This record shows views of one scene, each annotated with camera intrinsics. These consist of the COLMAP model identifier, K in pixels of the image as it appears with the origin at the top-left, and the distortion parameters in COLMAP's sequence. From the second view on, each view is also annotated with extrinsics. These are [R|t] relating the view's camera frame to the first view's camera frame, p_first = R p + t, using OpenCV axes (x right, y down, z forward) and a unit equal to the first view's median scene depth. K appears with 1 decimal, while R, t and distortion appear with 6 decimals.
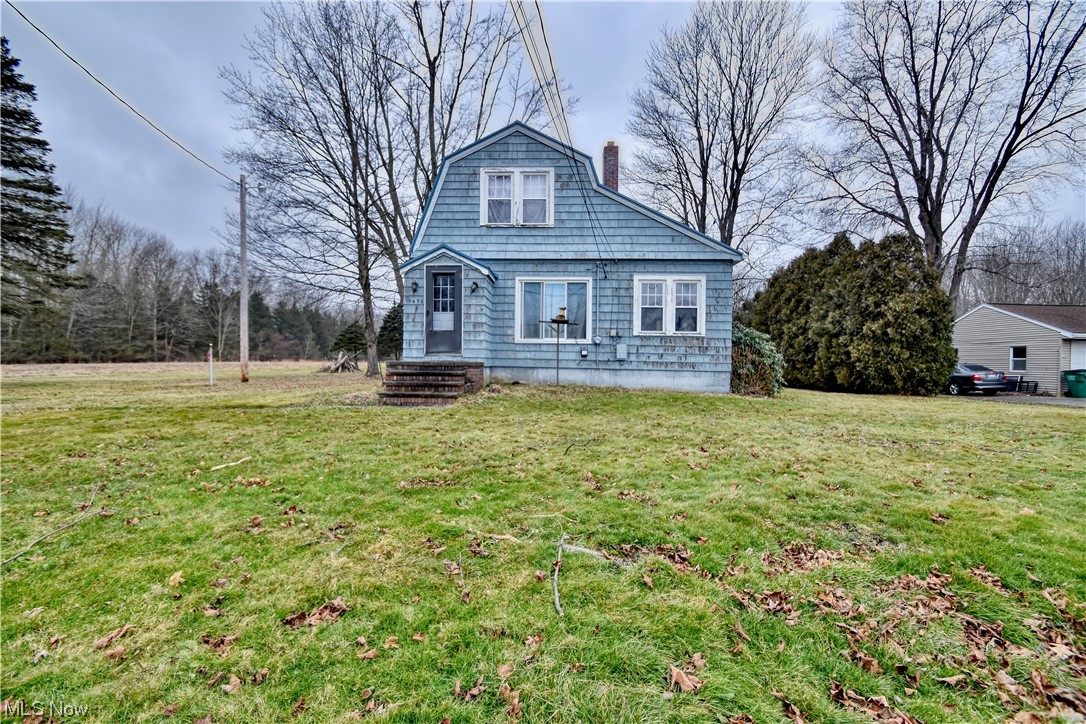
lens RADIAL K [[478.9, 0, 544.0], [0, 478.9, 363.6], [0, 0, 1]] dist [-0.003460, -0.000454]
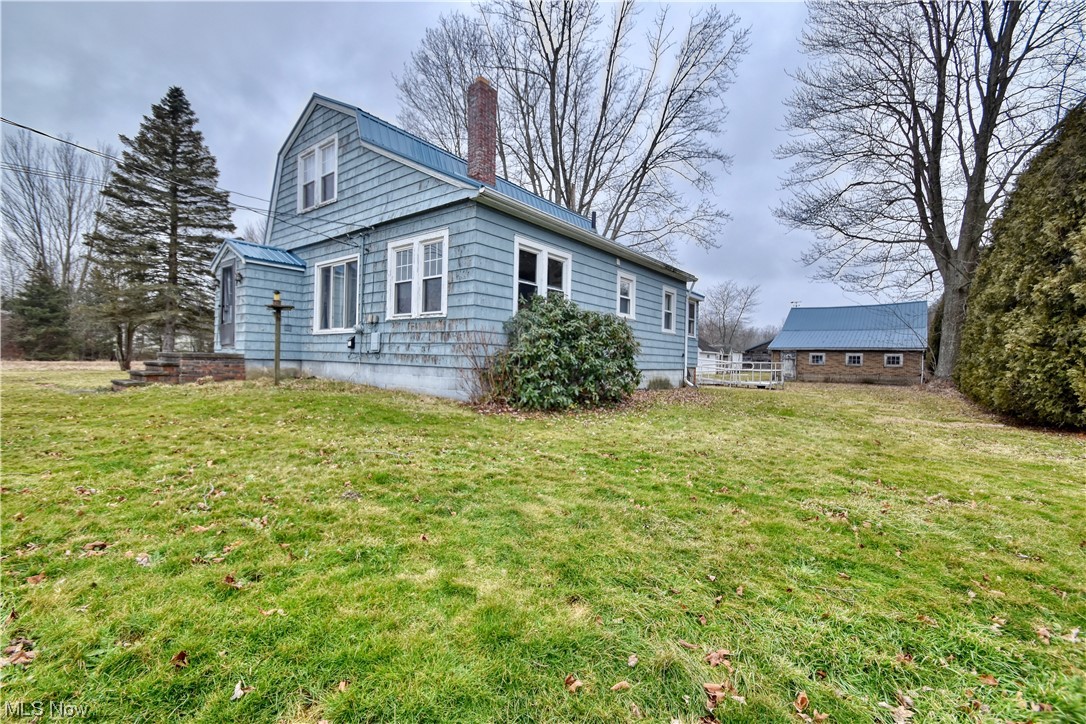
lens RADIAL K [[478.9, 0, 543.3], [0, 478.9, 363.0], [0, 0, 1]] dist [-0.003460, -0.000454]
pose [[0.805901, 0.006862, -0.592011, 0.852274], [-0.012755, 0.999902, -0.005773, 0.011628], [0.591913, 0.012204, 0.805909, 0.524980]]
